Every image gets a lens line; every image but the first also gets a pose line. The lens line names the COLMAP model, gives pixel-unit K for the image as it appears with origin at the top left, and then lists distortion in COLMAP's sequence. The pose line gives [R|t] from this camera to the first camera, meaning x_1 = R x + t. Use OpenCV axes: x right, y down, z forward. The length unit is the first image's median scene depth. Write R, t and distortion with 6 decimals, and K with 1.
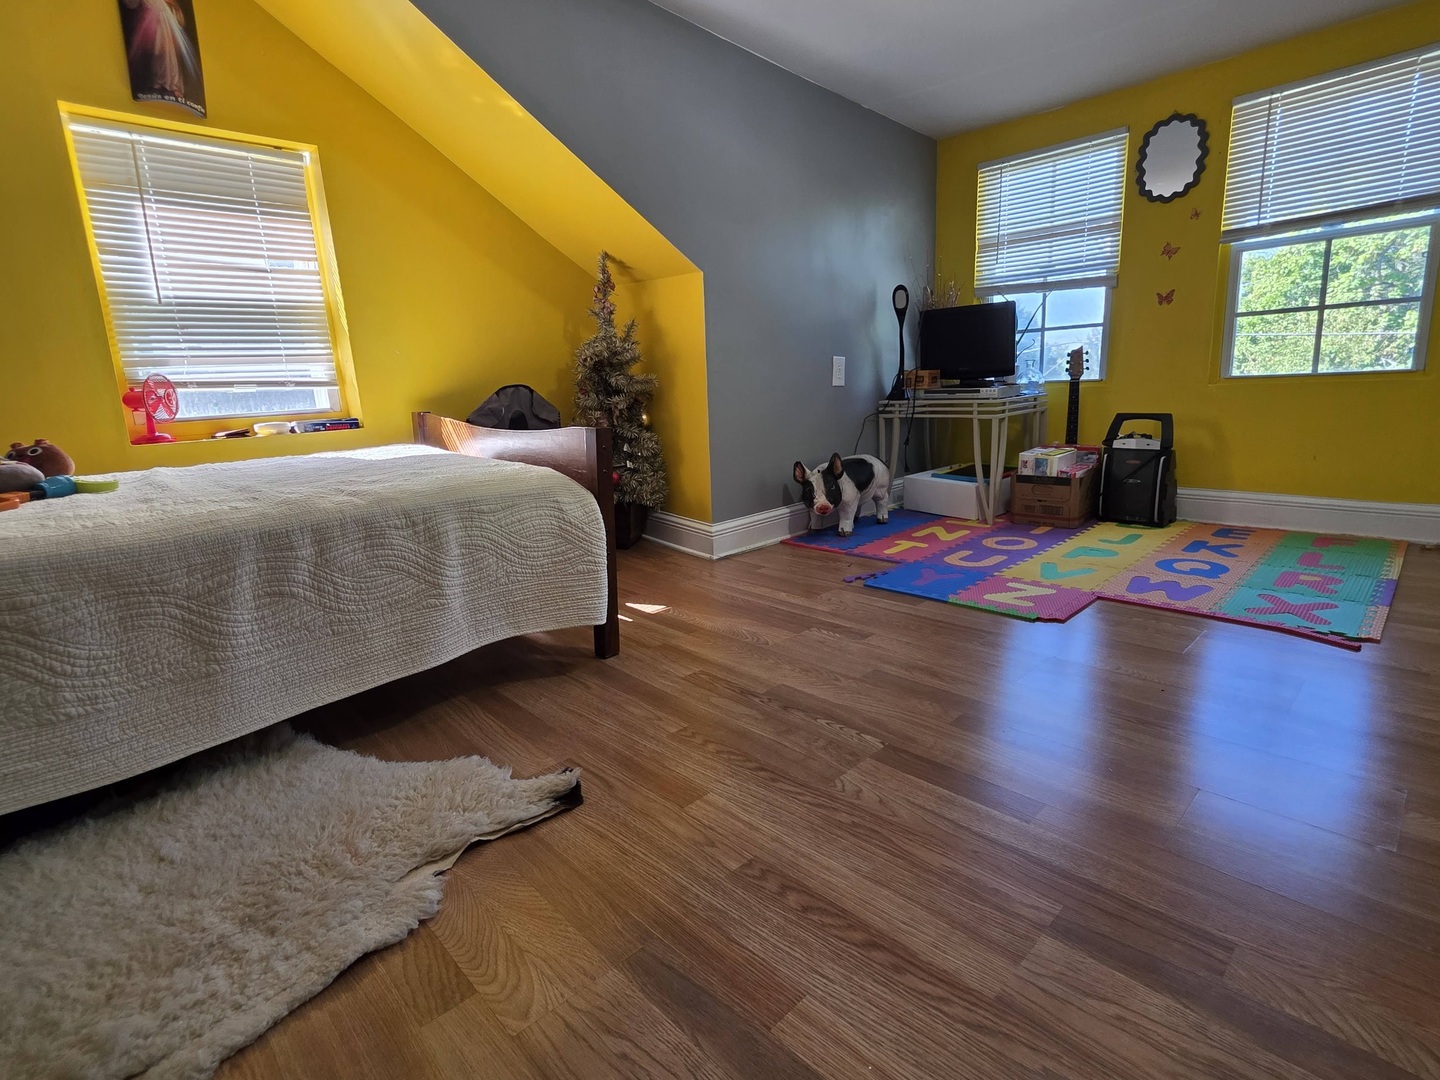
lens RADIAL K [[703.3, 0, 714.7], [0, 703.3, 532.0], [0, 0, 1]] dist [-0.000223, 0.000703]
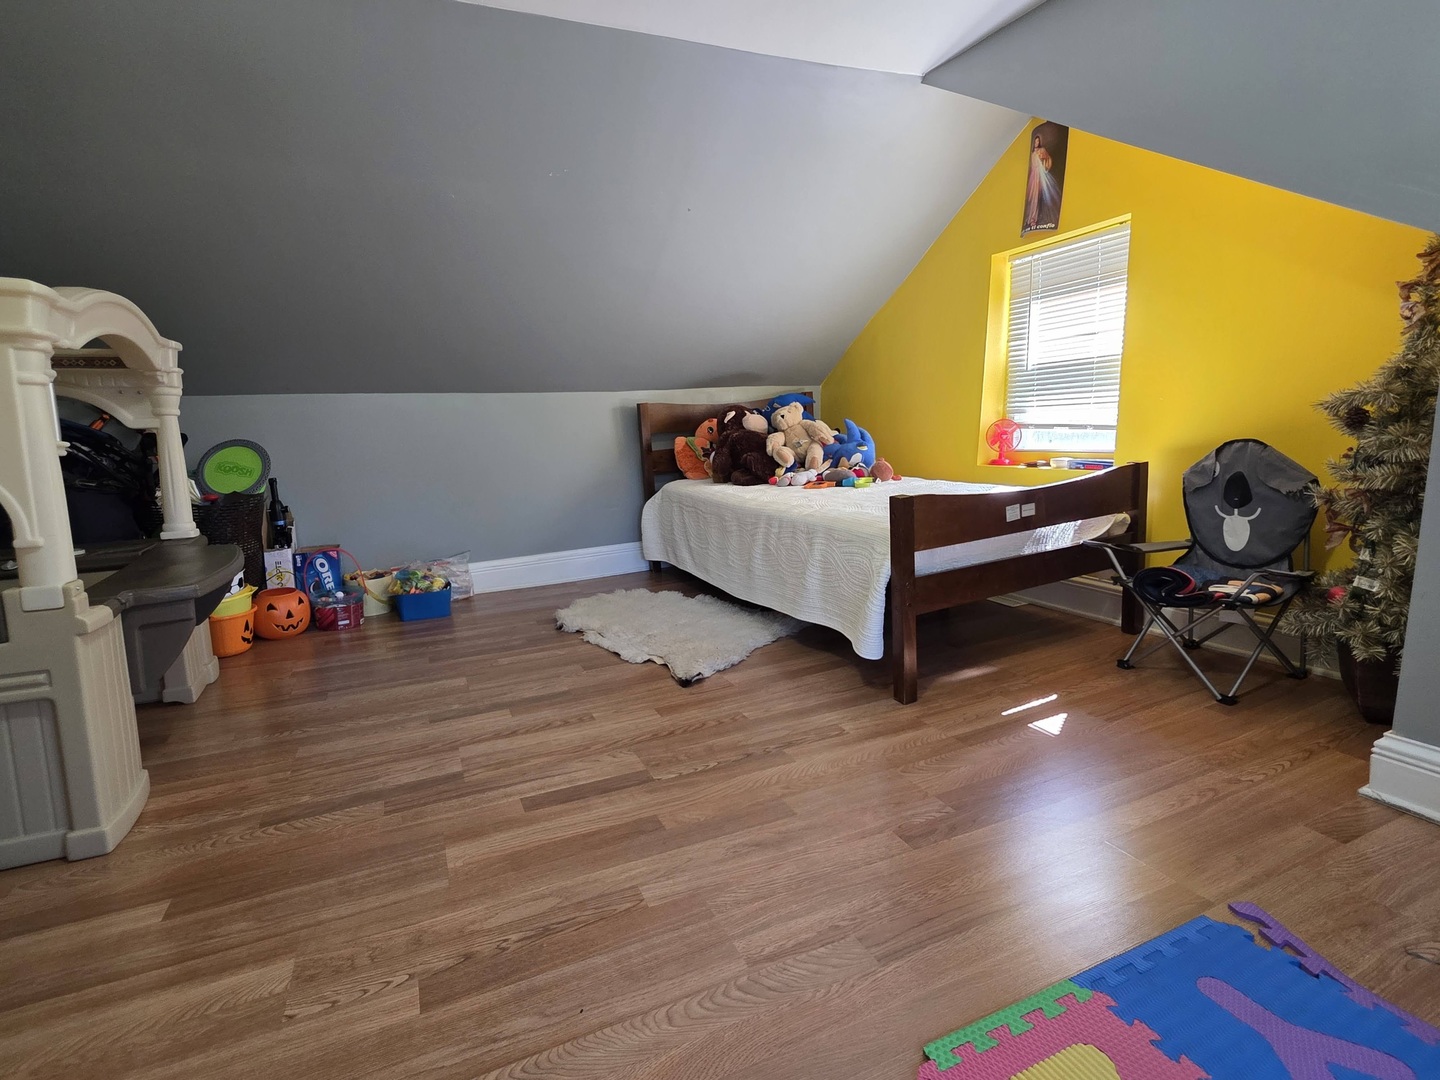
lens RADIAL K [[703.3, 0, 710.1], [0, 703.3, 536.1], [0, 0, 1]] dist [-0.000223, 0.000703]
pose [[-0.336060, 0.200020, -0.920356, 1.181009], [-0.148328, 0.953755, 0.261439, -0.405268], [0.930087, 0.224374, -0.290850, 1.282346]]
